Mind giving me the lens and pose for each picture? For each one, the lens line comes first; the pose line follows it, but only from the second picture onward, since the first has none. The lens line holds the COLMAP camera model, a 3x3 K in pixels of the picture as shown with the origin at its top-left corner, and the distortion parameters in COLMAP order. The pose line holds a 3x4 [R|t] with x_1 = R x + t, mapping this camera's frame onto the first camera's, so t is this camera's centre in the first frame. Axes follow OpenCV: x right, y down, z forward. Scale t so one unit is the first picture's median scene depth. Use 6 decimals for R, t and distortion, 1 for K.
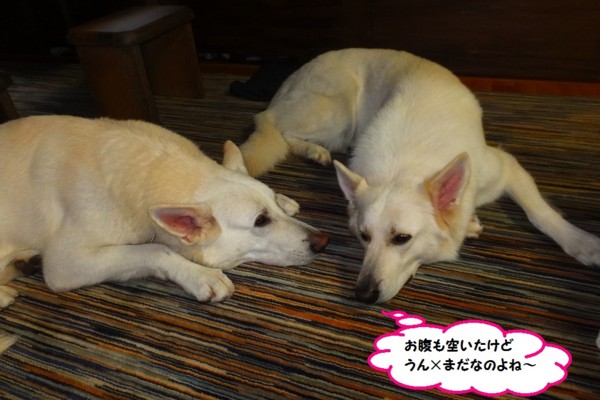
lens RADIAL K [[451.2, 0, 303.2], [0, 451.2, 200.2], [0, 0, 1]] dist [0.013669, -0.018958]
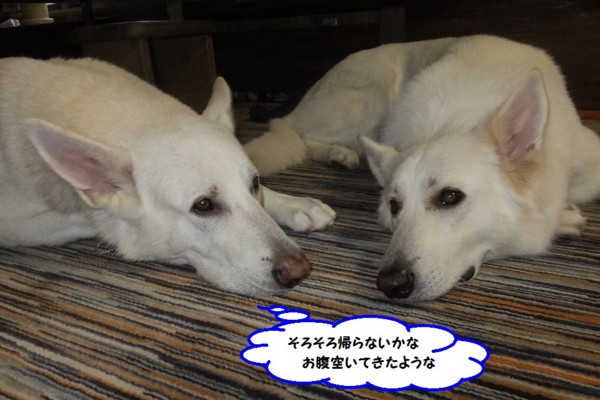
lens RADIAL K [[451.2, 0, 302.8], [0, 451.2, 201.4], [0, 0, 1]] dist [0.013669, -0.018958]
pose [[0.995306, 0.041299, -0.087527, 0.054621], [-0.059576, 0.974174, -0.217796, 0.233799], [0.076272, 0.221988, 0.972062, 0.379927]]
